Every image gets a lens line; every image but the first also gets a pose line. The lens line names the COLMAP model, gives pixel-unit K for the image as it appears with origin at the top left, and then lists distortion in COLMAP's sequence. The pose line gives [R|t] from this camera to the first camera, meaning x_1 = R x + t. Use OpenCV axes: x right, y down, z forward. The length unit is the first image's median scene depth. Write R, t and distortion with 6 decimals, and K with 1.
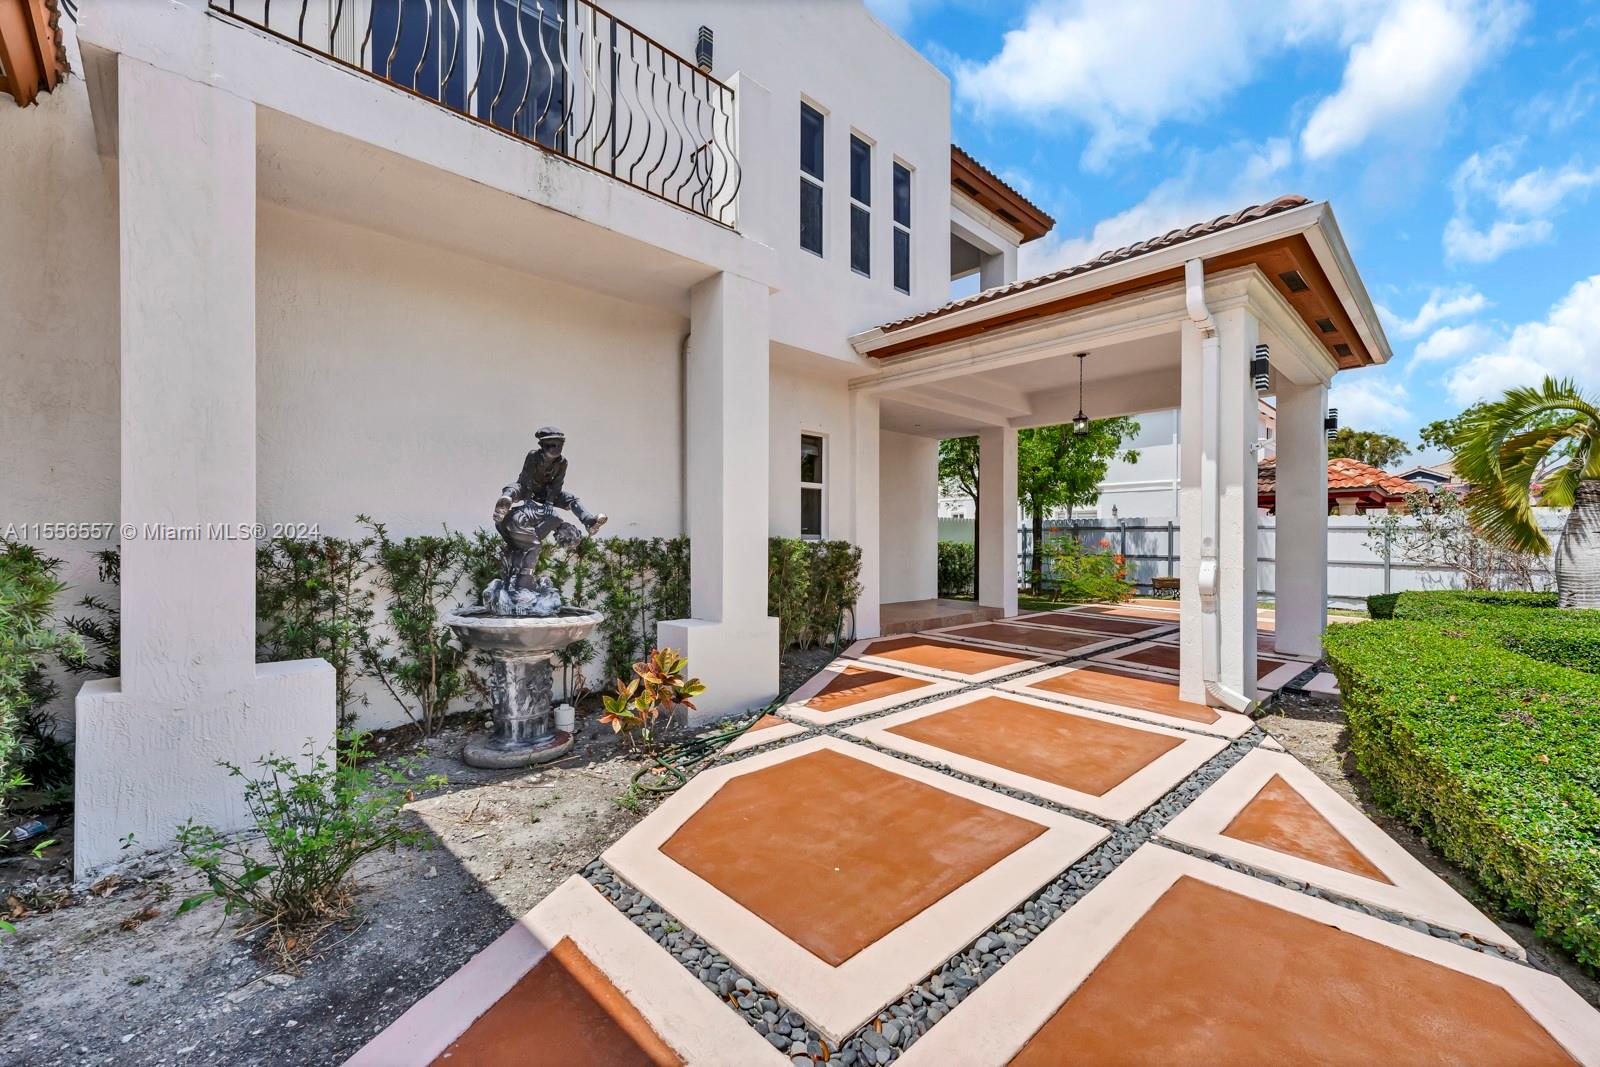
lens RADIAL K [[641.0, 0, 804.5], [0, 641.0, 536.7], [0, 0, 1]] dist [0.001040, -0.000232]
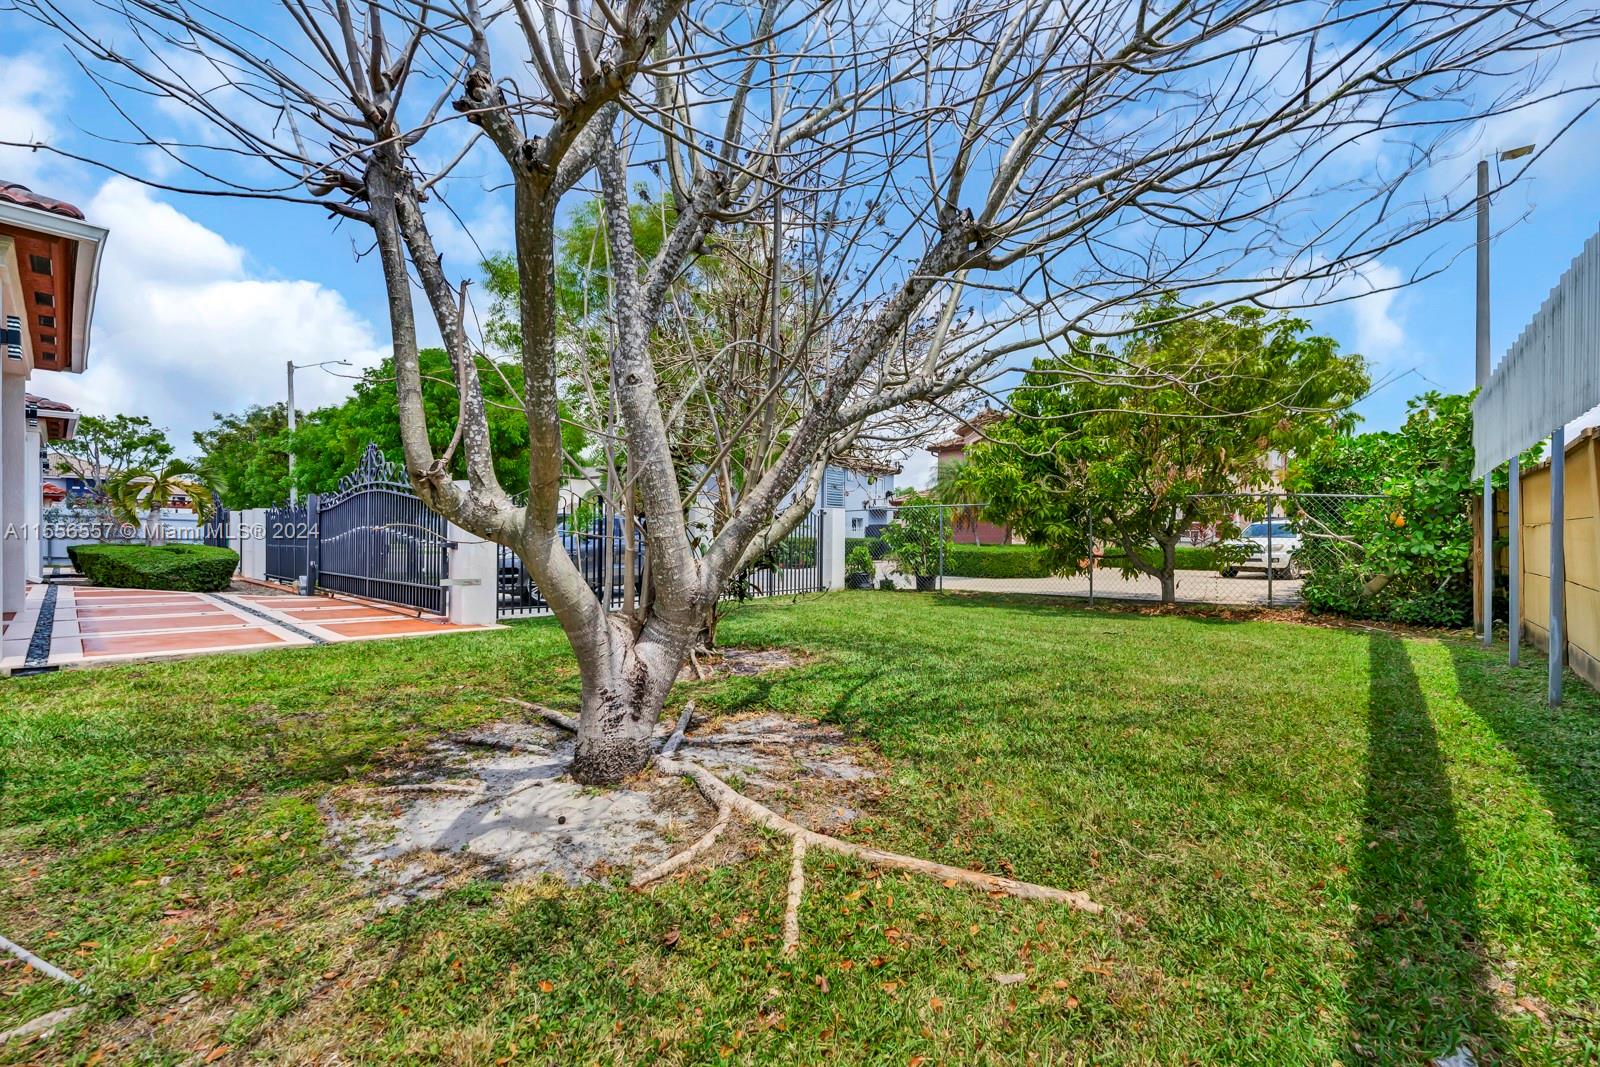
lens RADIAL K [[669.5, 0, 800.0], [0, 669.5, 533.5], [0, 0, 1]] dist [0.000652, 0.000092]
pose [[-0.065772, -0.005719, 0.997818, -0.992516], [-0.005592, 0.999970, 0.005363, 0.012977], [-0.997819, -0.005227, -0.065802, -0.853282]]
